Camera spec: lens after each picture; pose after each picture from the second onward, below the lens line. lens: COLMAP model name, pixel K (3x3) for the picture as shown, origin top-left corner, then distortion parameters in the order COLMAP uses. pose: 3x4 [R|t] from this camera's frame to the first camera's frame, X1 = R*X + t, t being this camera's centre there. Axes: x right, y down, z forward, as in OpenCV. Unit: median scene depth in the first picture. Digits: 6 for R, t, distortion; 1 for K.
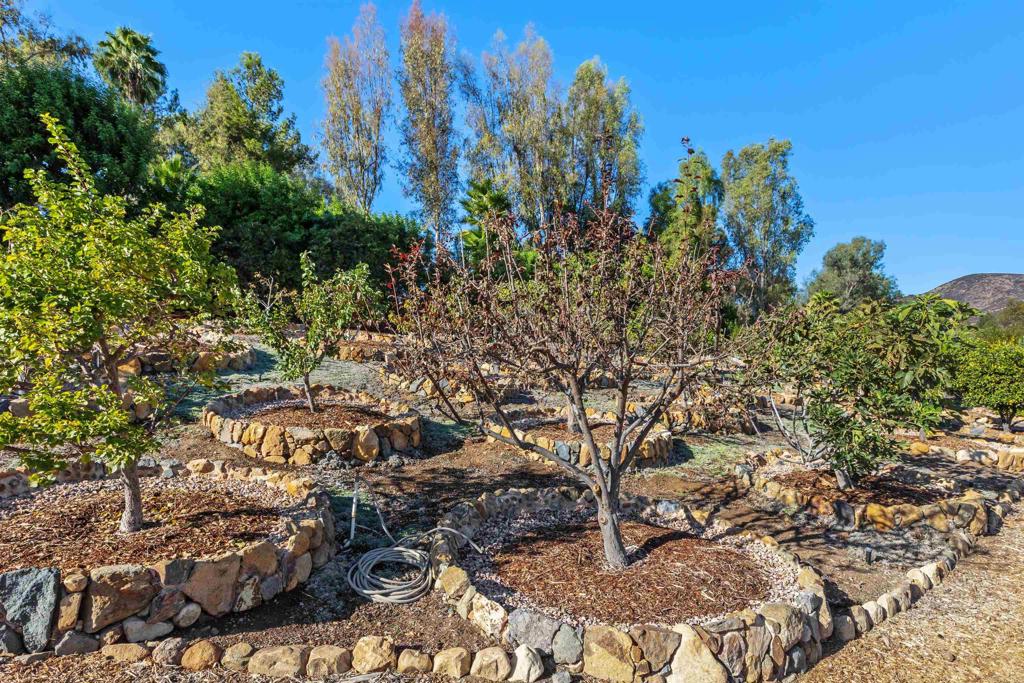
lens RADIAL K [[549.6, 0, 508.1], [0, 549.6, 392.2], [0, 0, 1]] dist [0.001432, 0.000028]
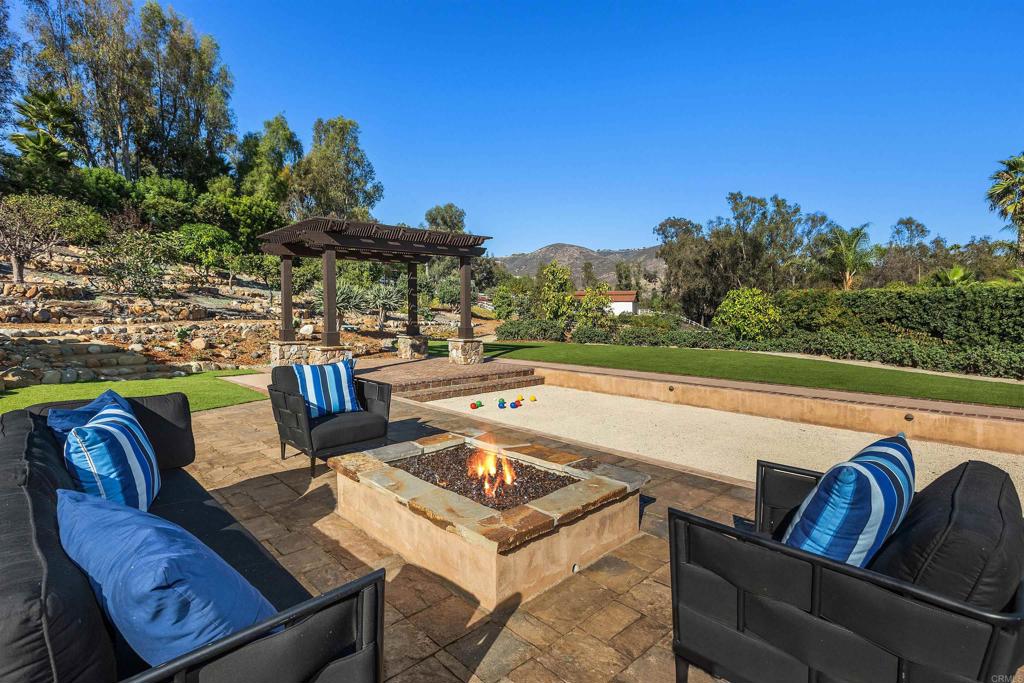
lens RADIAL K [[508.2, 0, 509.3], [0, 508.2, 324.2], [0, 0, 1]] dist [0.004170, 0.000022]
pose [[0.806714, 0.022345, 0.590519, 0.089528], [-0.026356, 0.999651, -0.001820, 0.033071], [-0.590353, -0.014095, 0.807022, -0.270576]]
